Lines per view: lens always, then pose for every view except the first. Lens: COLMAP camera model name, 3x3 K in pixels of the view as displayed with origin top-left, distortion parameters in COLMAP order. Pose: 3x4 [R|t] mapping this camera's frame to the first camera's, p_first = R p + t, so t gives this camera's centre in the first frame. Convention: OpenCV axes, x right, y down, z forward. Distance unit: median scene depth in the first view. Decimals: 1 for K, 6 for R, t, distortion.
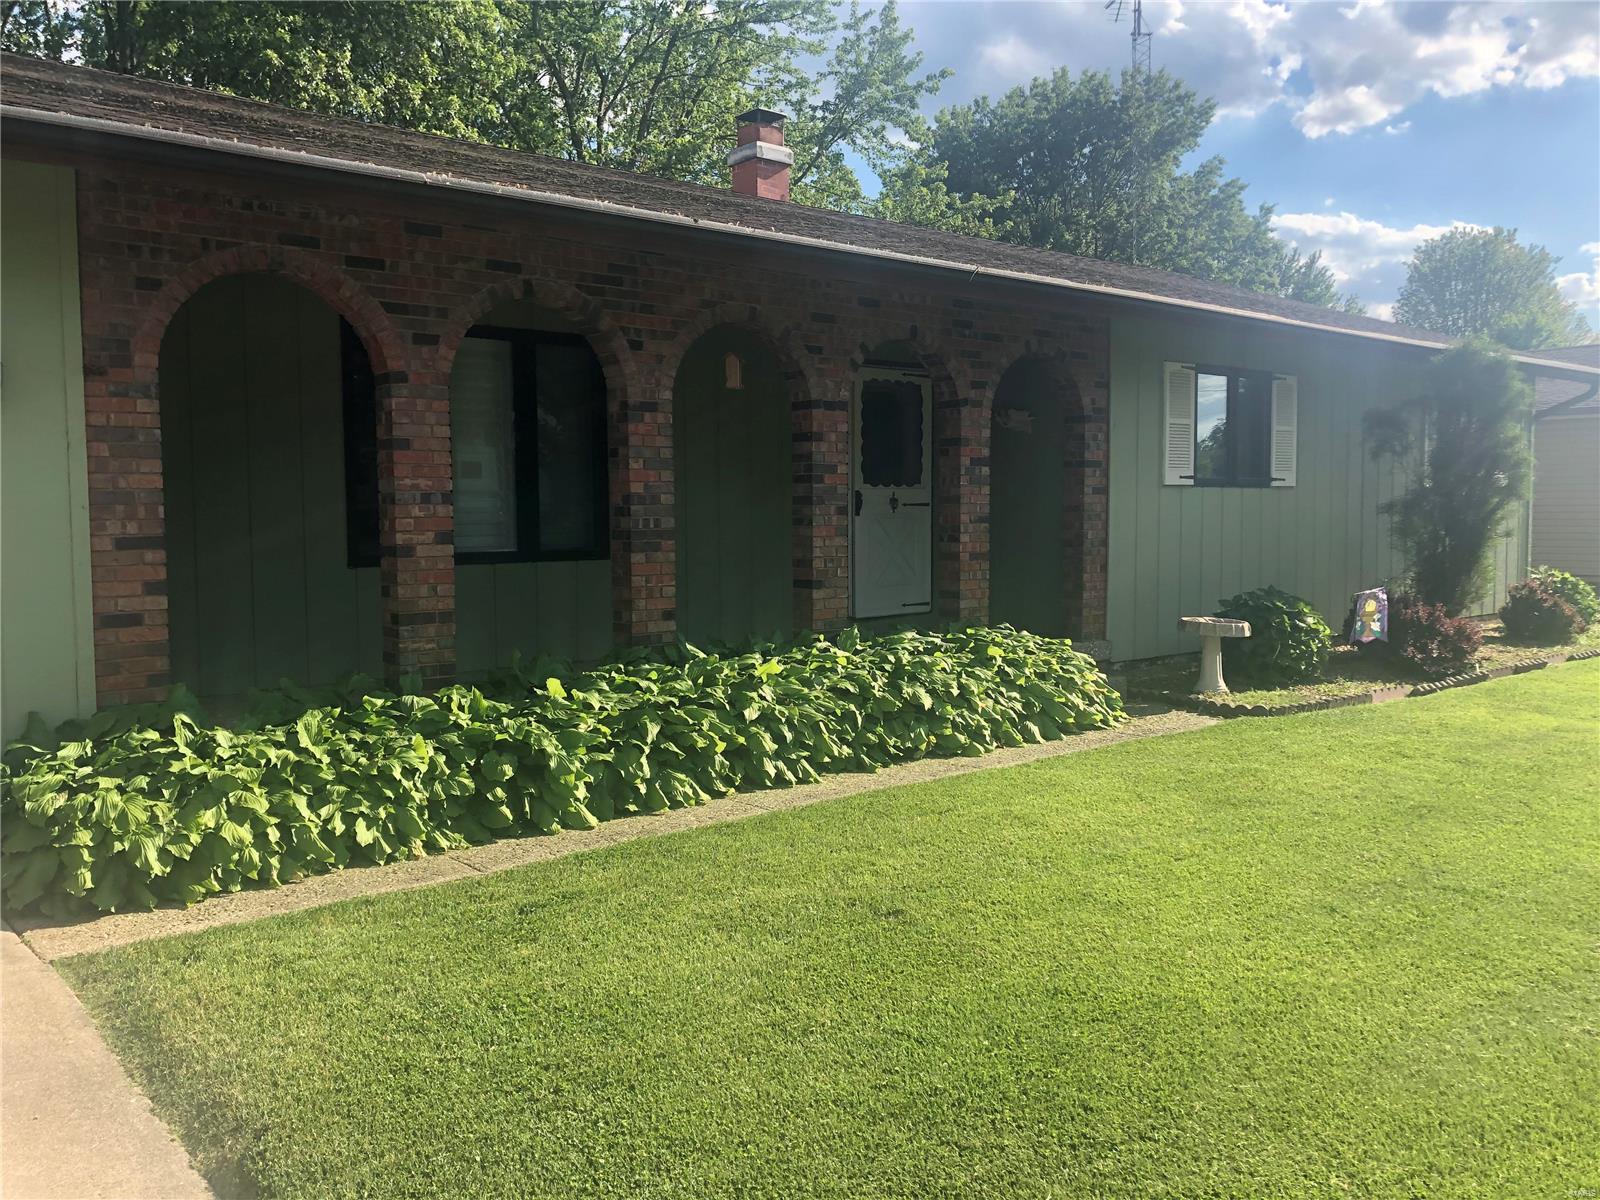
lens RADIAL K [[1289.1, 0, 747.8], [0, 1289.1, 602.4], [0, 0, 1]] dist [0.008460, 0.004499]
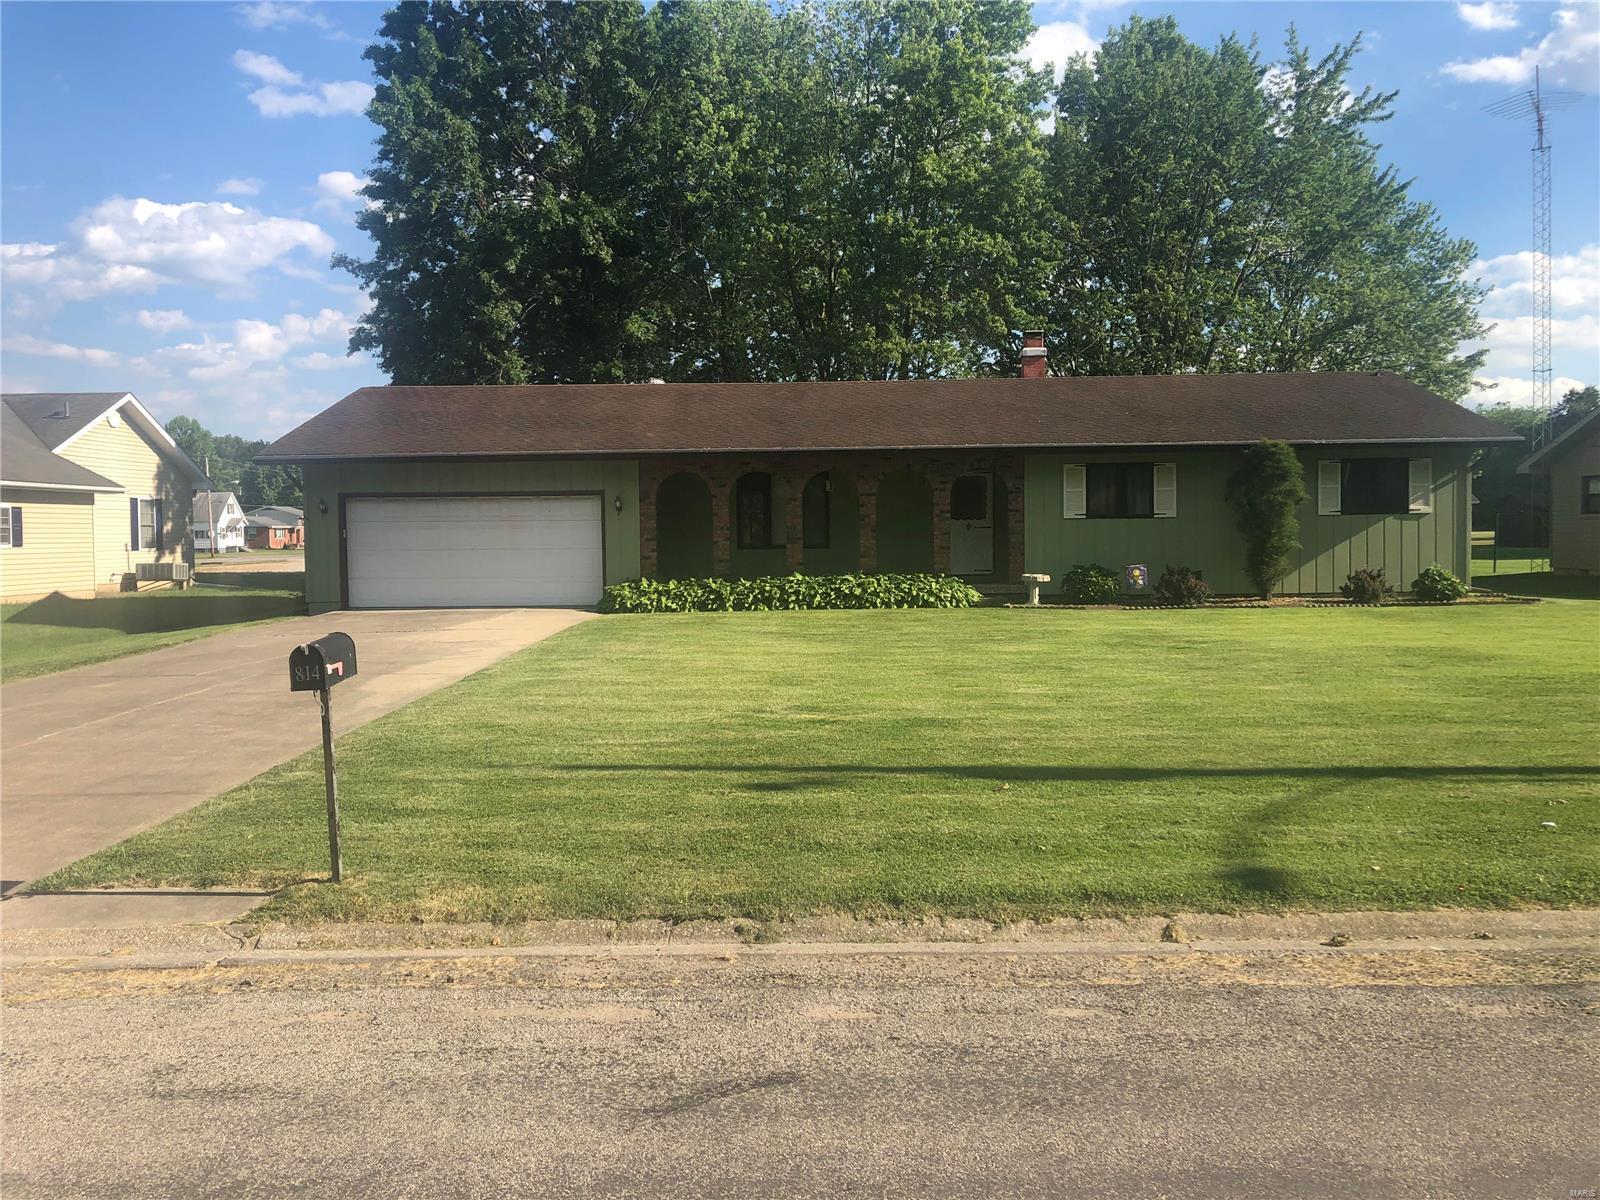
lens RADIAL K [[1289.1, 0, 747.8], [0, 1289.1, 602.4], [0, 0, 1]] dist [0.008460, 0.004499]
pose [[0.732108, 0.033831, -0.680348, 1.768930], [-0.042231, 0.999099, 0.004238, 0.085609], [0.679878, 0.025629, 0.732877, -1.255525]]
